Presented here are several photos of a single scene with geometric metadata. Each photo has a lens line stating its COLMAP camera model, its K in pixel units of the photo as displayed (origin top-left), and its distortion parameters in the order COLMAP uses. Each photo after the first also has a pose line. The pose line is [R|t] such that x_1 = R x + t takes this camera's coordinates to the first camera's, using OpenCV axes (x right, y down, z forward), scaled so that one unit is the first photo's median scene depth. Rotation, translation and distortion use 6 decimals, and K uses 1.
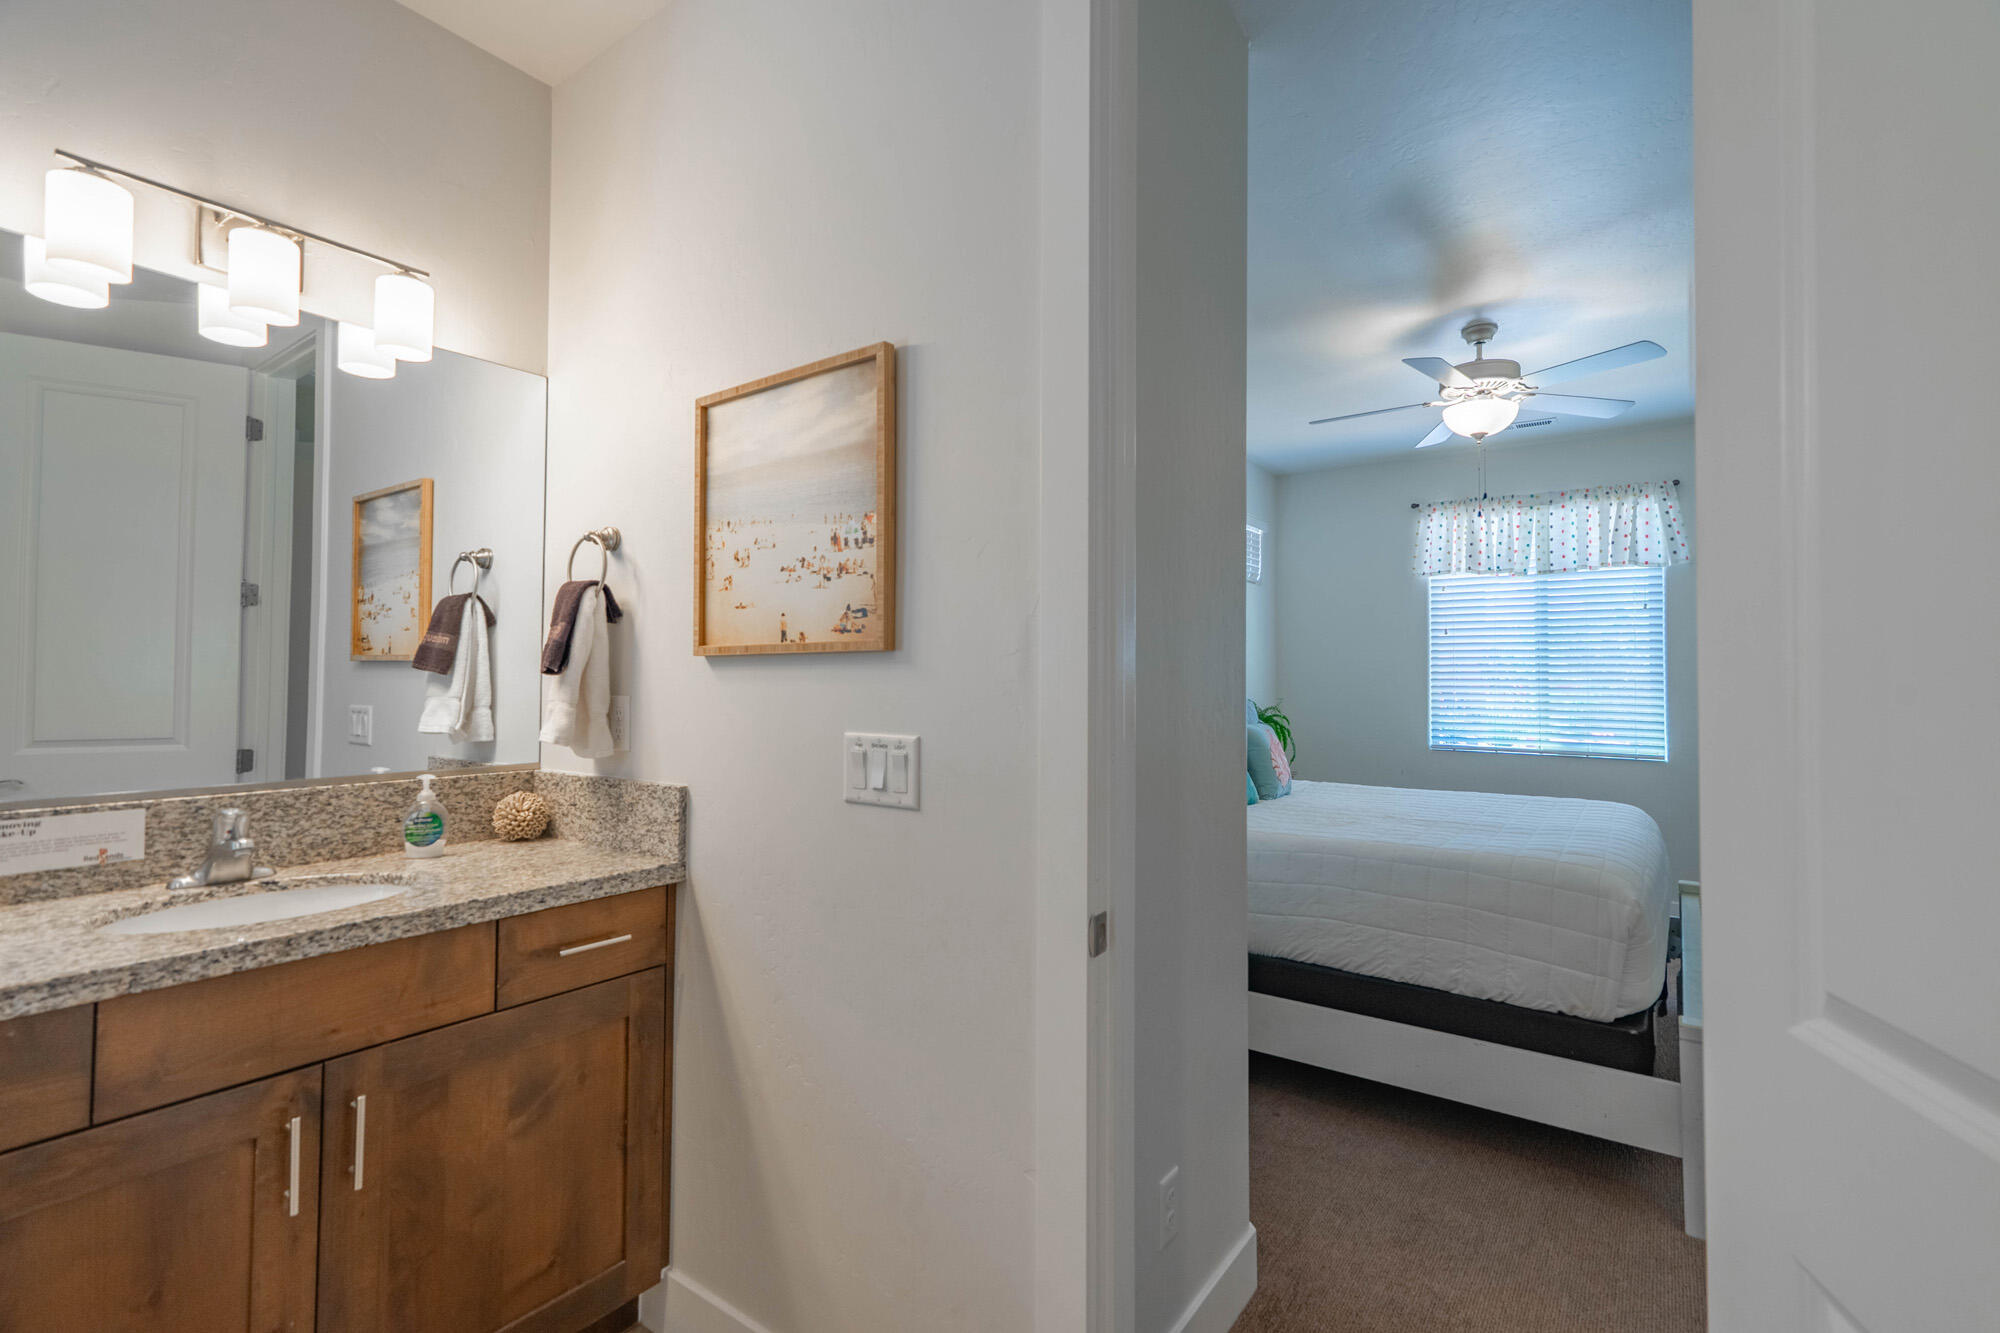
lens RADIAL K [[915.9, 0, 1000.5], [0, 915.9, 655.8], [0, 0, 1]] dist [-0.002352, 0.002892]
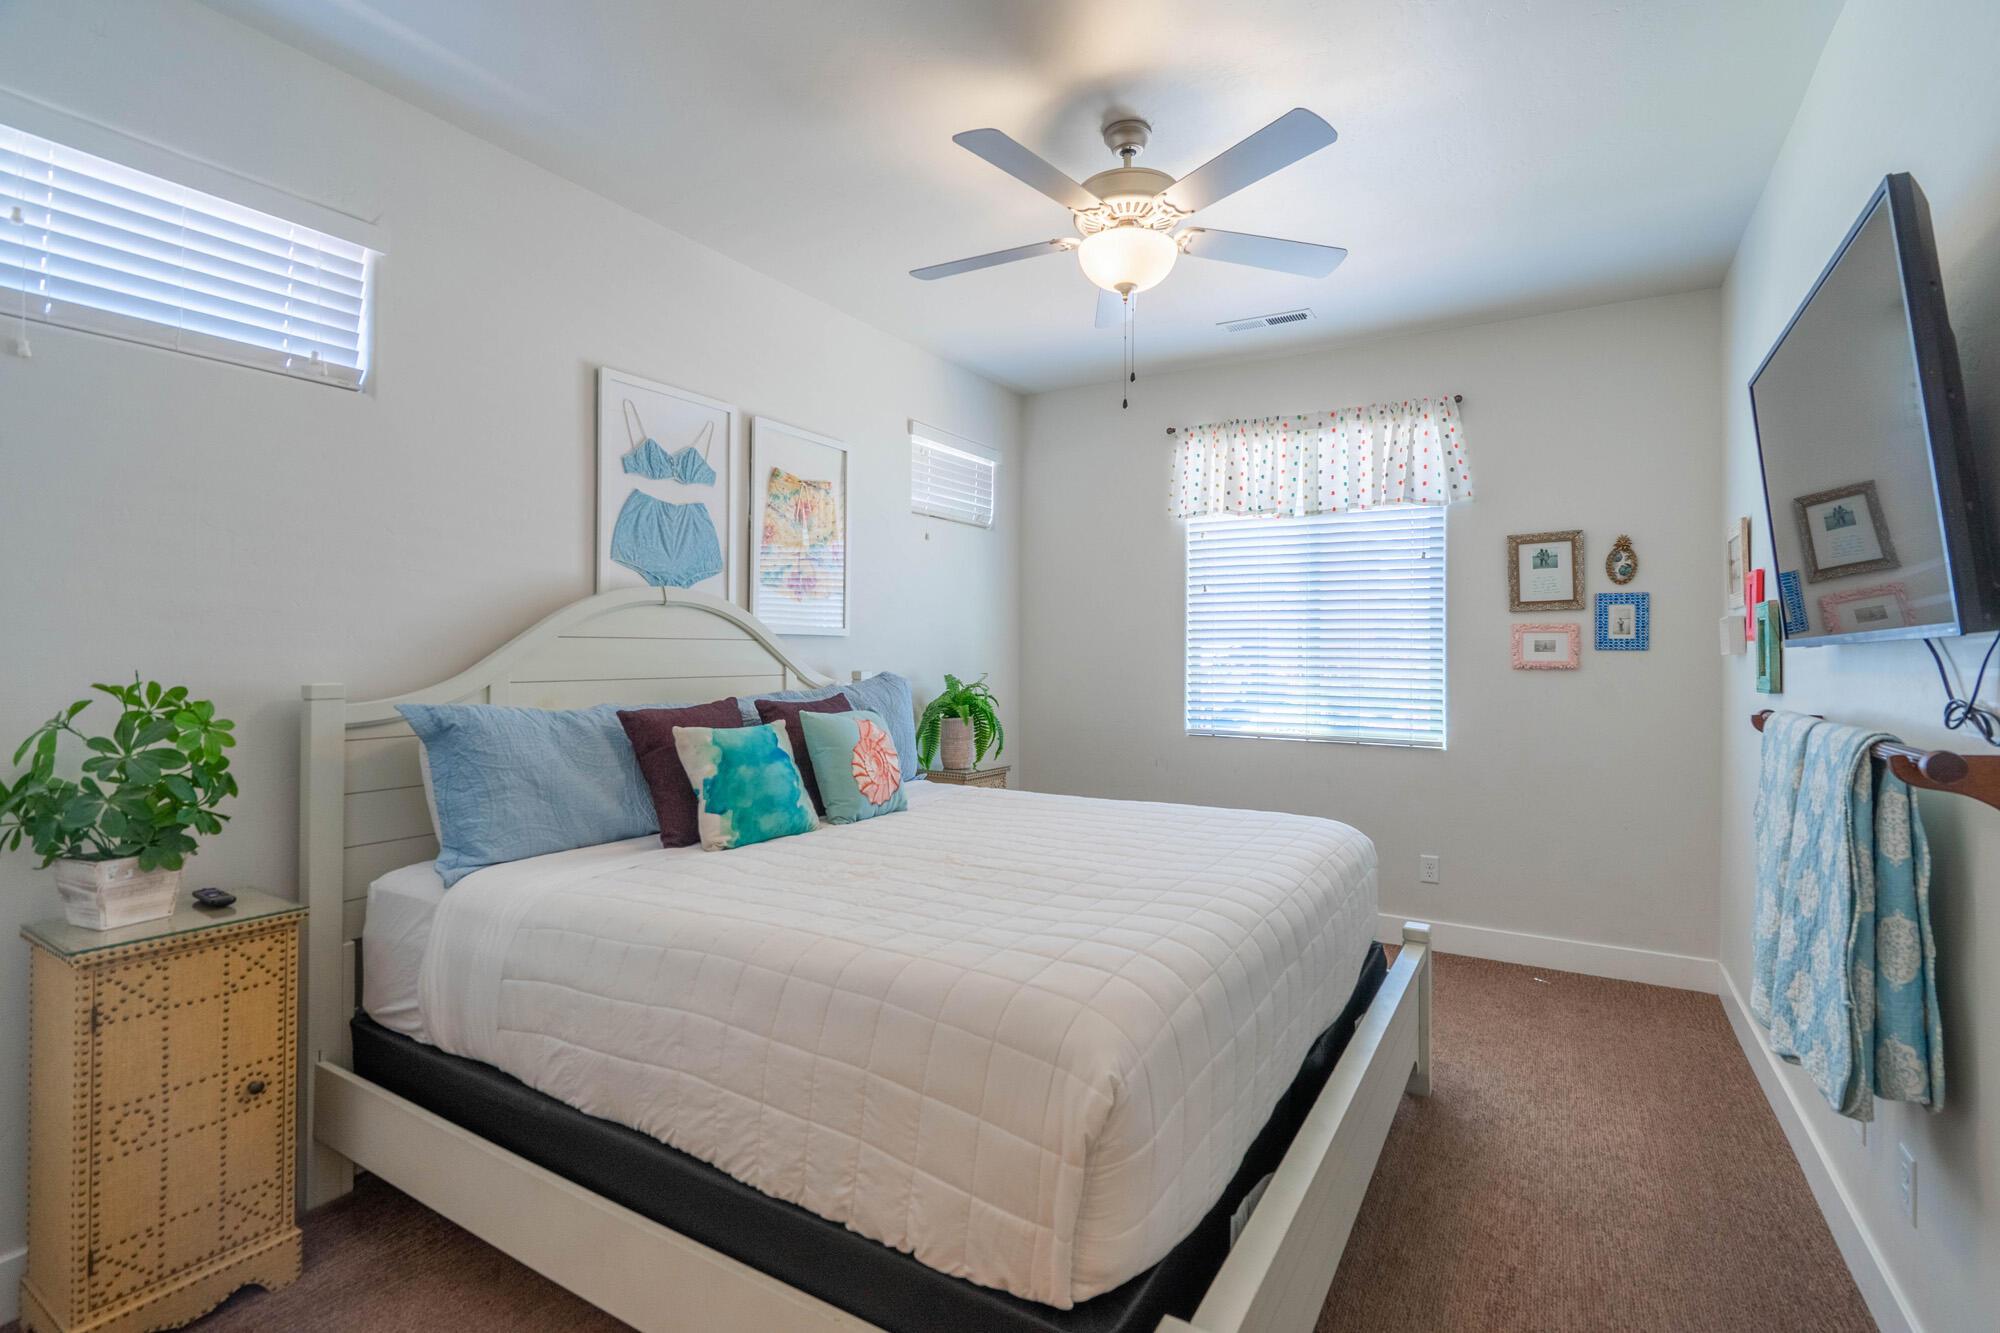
lens RADIAL K [[915.9, 0, 1042.6], [0, 915.9, 648.3], [0, 0, 1]] dist [-0.002352, 0.002892]
pose [[0.994181, -0.002630, 0.107689, 0.286101], [0.000113, 0.999727, 0.023377, 0.008096], [-0.107722, -0.023228, 0.993910, 0.239088]]
